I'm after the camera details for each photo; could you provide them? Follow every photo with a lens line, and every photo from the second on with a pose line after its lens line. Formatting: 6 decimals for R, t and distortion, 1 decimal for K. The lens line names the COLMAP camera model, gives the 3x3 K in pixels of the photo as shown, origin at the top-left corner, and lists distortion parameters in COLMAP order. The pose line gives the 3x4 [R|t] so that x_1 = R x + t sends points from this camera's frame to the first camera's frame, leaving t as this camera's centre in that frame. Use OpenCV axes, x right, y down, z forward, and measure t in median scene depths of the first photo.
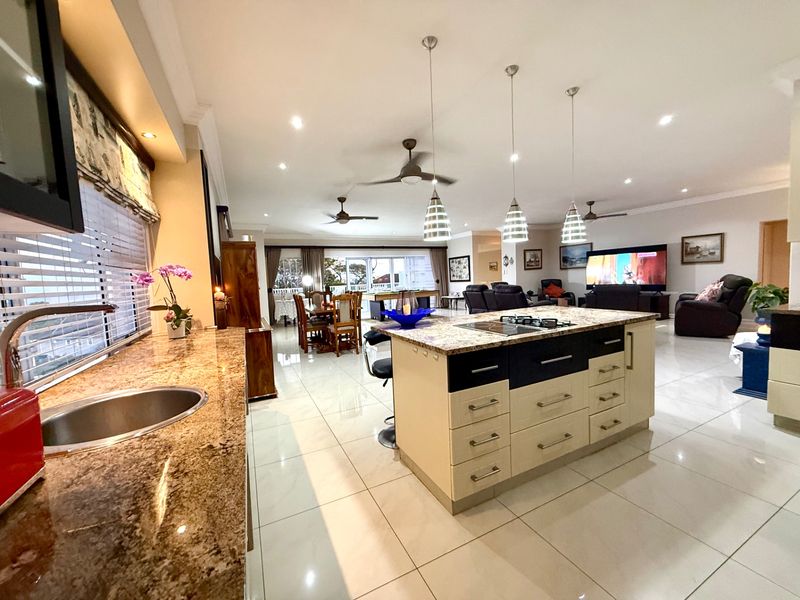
lens RADIAL K [[315.2, 0, 398.9], [0, 315.2, 301.0], [0, 0, 1]] dist [-0.011502, 0.001413]
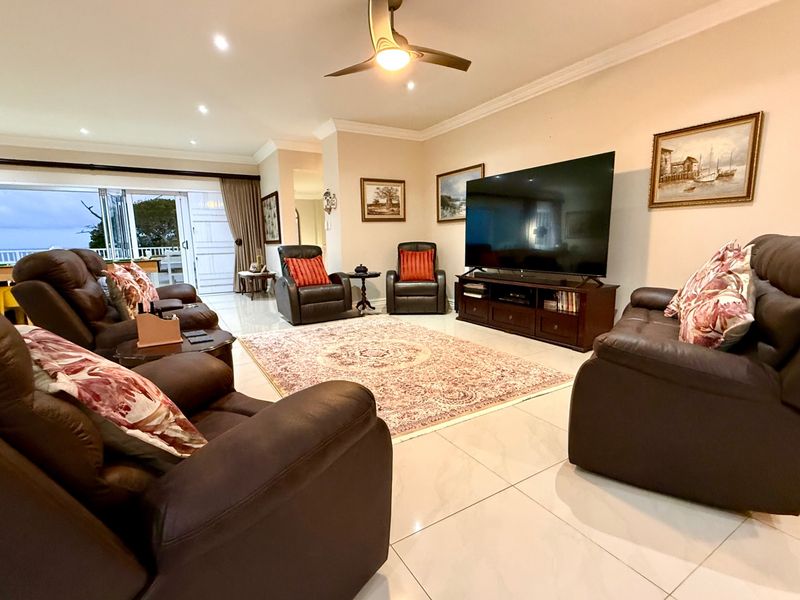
lens RADIAL K [[386.2, 0, 401.0], [0, 386.2, 298.8], [0, 0, 1]] dist [0.002965, 0.000439]
pose [[0.995401, 0.010087, 0.095264, 0.545899], [-0.017534, 0.996826, 0.077663, -0.037234], [-0.094179, -0.078976, 0.992418, 0.536977]]
